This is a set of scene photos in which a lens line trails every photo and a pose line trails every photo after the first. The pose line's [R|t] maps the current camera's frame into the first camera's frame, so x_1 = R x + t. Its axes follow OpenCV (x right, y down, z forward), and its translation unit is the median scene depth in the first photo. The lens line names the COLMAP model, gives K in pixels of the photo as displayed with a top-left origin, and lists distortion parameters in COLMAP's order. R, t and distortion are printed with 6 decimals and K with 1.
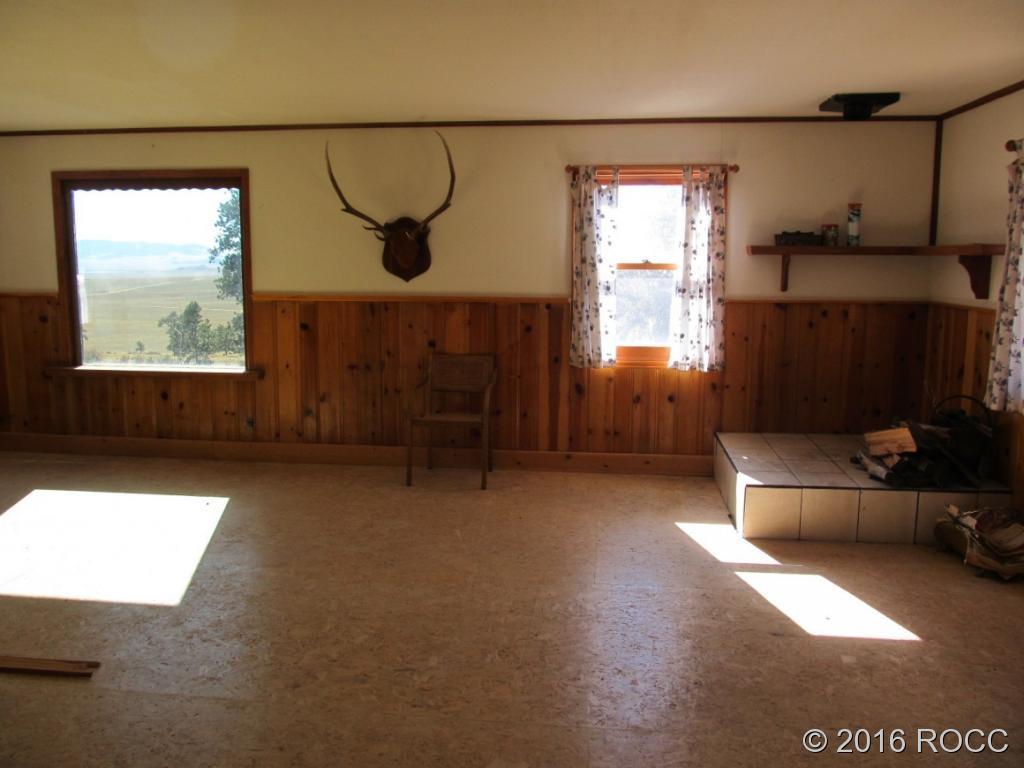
lens RADIAL K [[845.3, 0, 512.0], [0, 845.3, 384.0], [0, 0, 1]] dist [-0.053679, 0.015705]
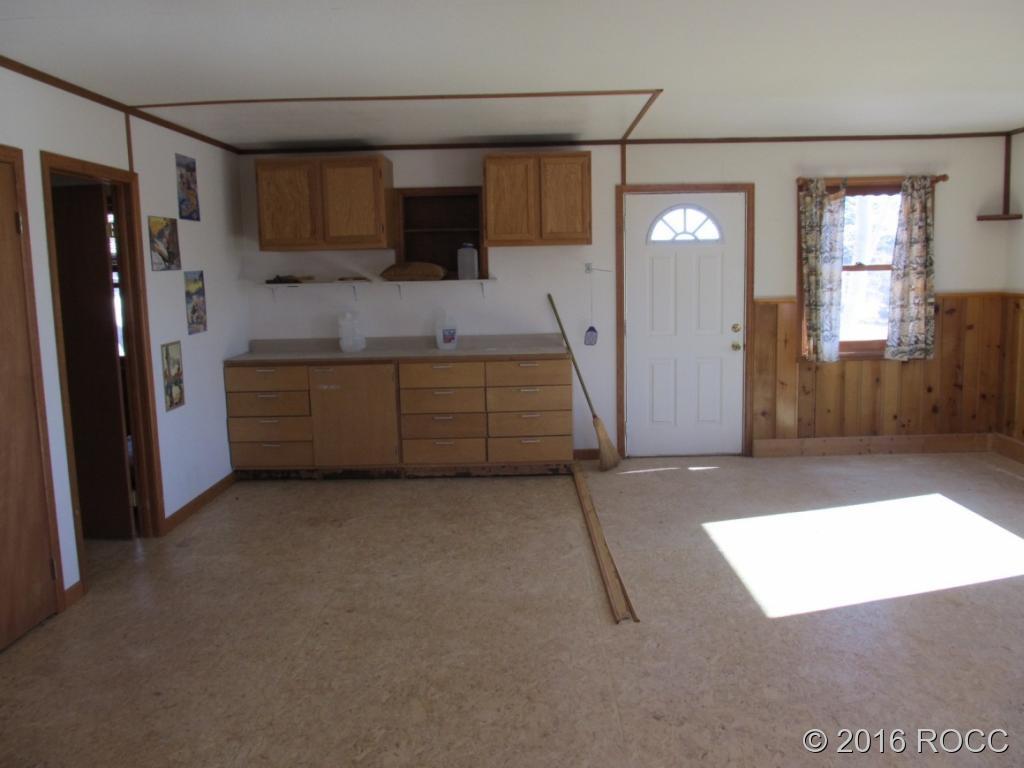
lens RADIAL K [[845.3, 0, 512.0], [0, 845.3, 384.0], [0, 0, 1]] dist [-0.053679, 0.015705]
pose [[0.092137, 0.117112, -0.988835, 0.343475], [-0.123069, 0.986785, 0.105402, -0.046173], [0.988112, 0.111983, 0.105332, 0.402353]]
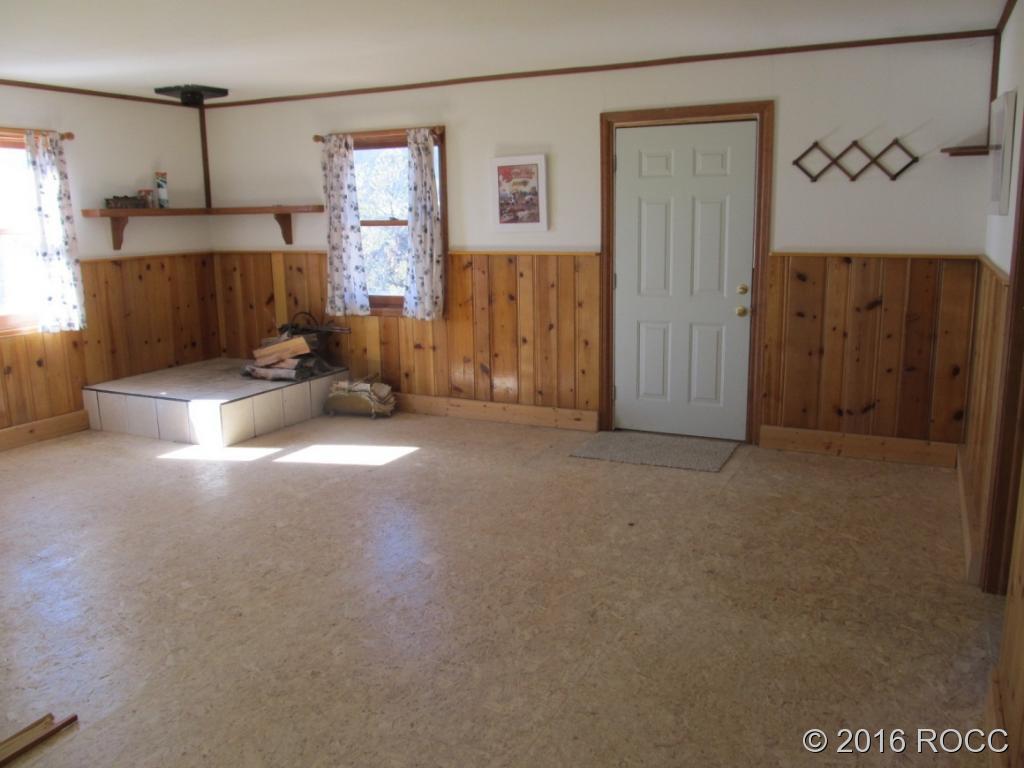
lens RADIAL K [[845.3, 0, 512.0], [0, 845.3, 384.0], [0, 0, 1]] dist [-0.053679, 0.015705]
pose [[0.332122, -0.192190, 0.923449, -0.582409], [0.151790, 0.977152, 0.148775, -0.021854], [-0.930943, 0.090759, 0.353707, 0.136970]]
